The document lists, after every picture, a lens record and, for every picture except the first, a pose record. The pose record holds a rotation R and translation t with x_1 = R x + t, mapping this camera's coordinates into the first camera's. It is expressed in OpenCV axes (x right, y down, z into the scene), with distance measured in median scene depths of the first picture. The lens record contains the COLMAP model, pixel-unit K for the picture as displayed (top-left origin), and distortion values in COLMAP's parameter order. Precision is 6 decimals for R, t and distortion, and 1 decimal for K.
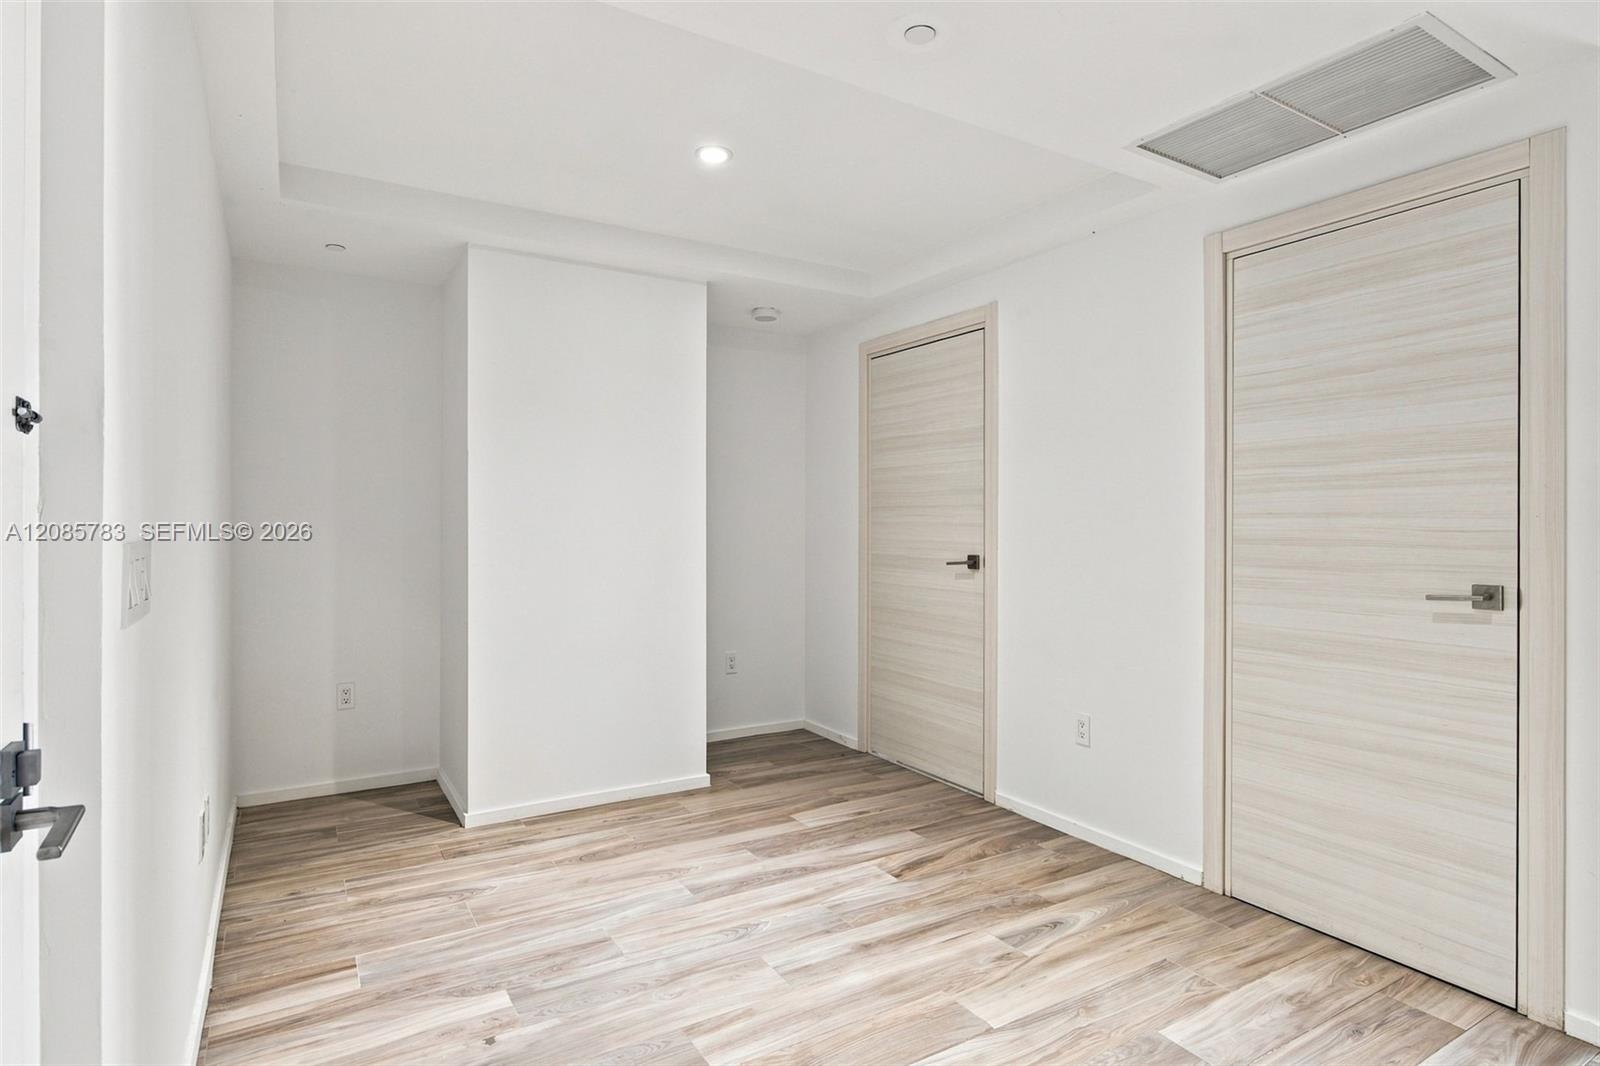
lens RADIAL K [[847.6, 0, 796.9], [0, 847.6, 523.6], [0, 0, 1]] dist [-0.000113, 0.000302]
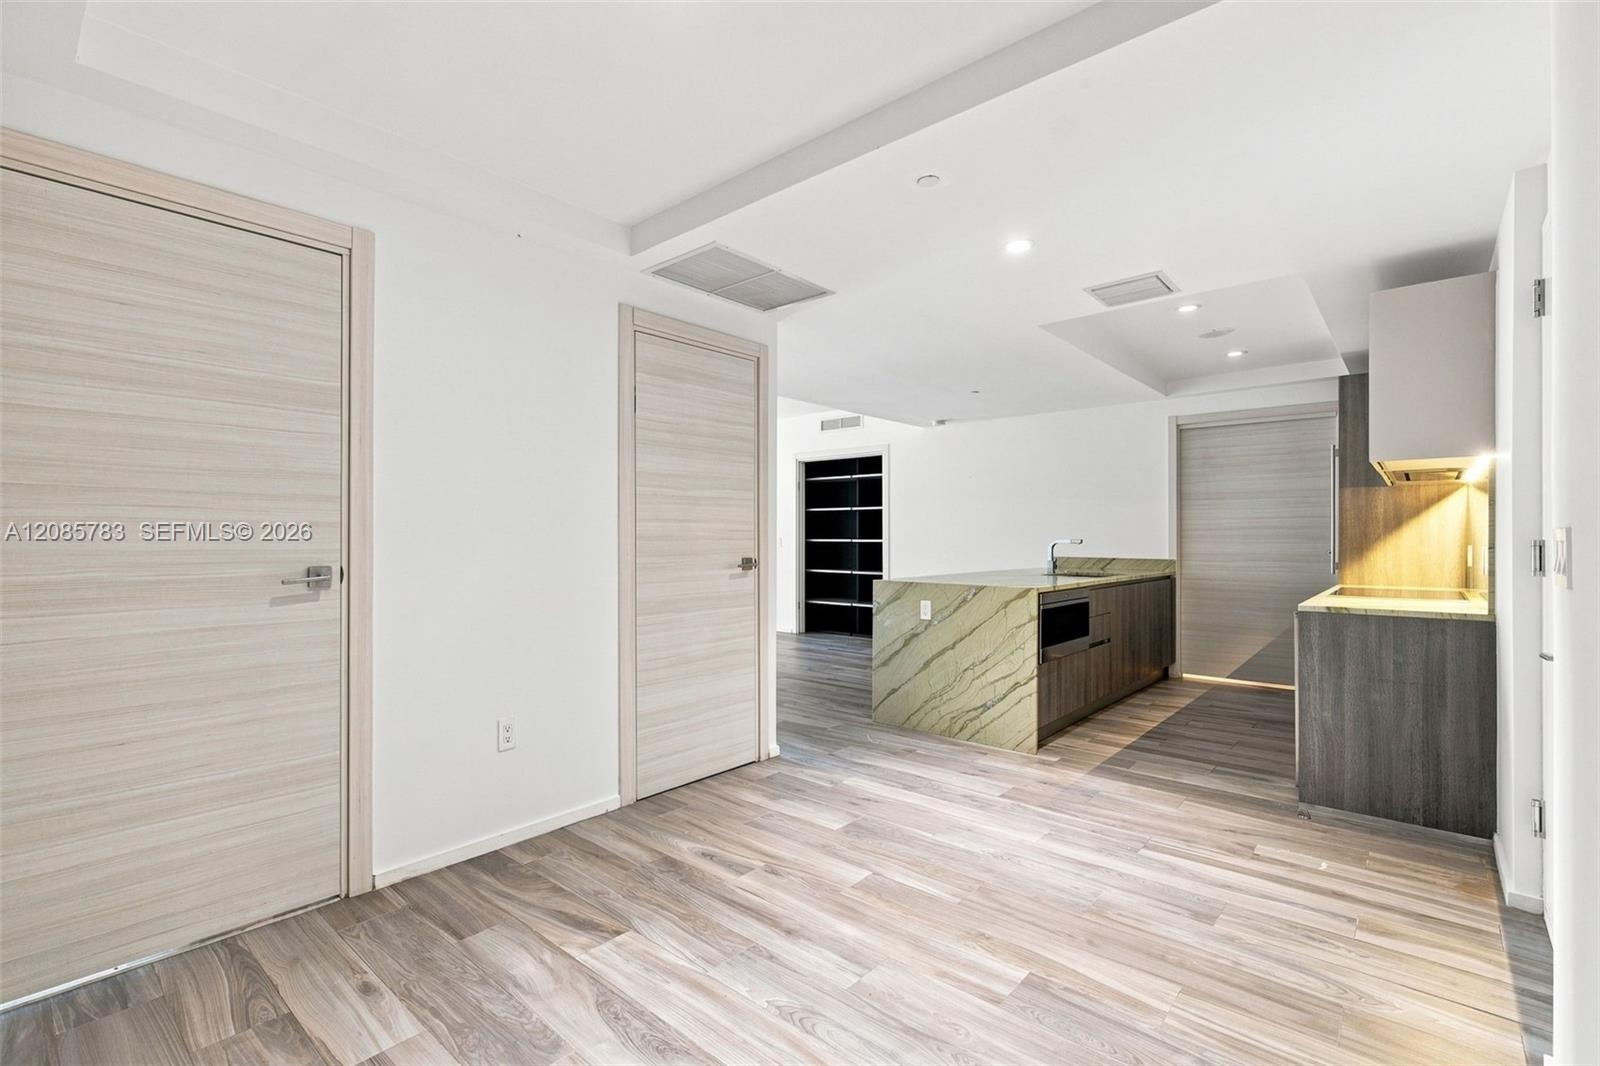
lens RADIAL K [[723.4, 0, 791.8], [0, 723.4, 533.0], [0, 0, 1]] dist [0.001187, 0.000159]
pose [[-0.295806, 0.000982, 0.955248, -0.644295], [0.001117, 0.999999, -0.000682, 0.012229], [-0.955247, 0.000865, -0.295807, 1.067247]]
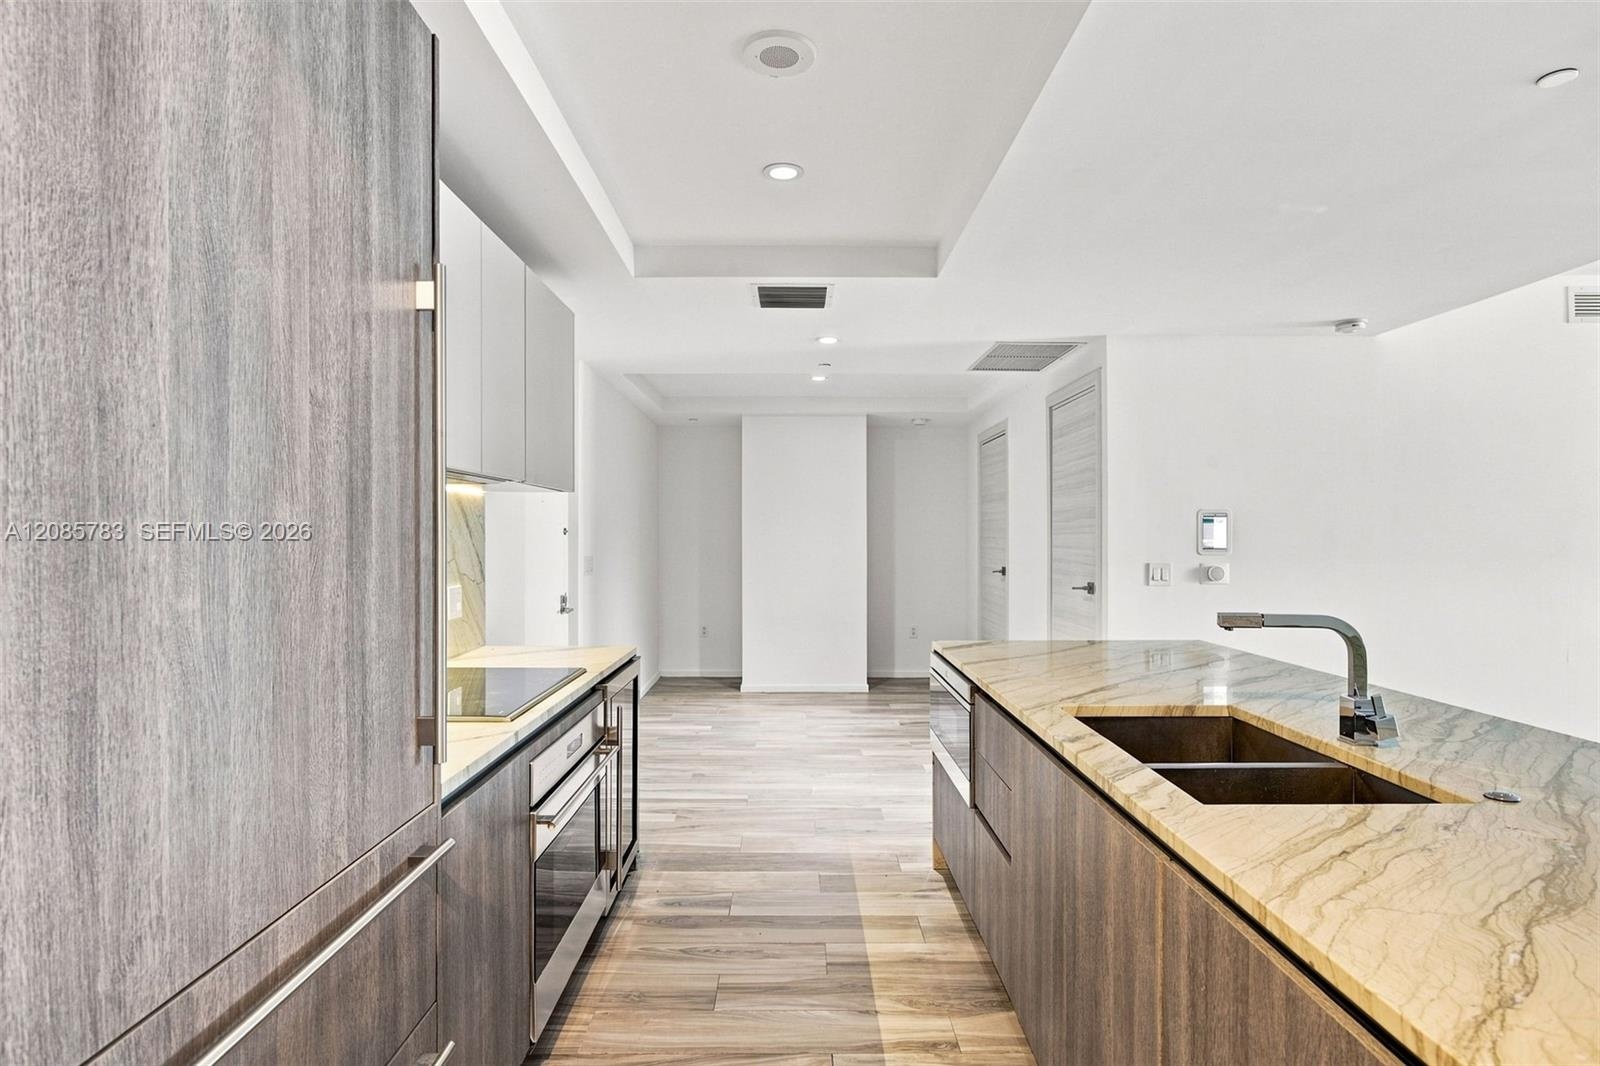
lens RADIAL K [[847.6, 0, 796.9], [0, 847.6, 523.6], [0, 0, 1]] dist [-0.000113, 0.000302]
pose [[0.855481, -0.013767, -0.517652, 0.965706], [0.005352, 0.999828, -0.017746, -0.026271], [0.517807, 0.012410, 0.855407, -0.868501]]
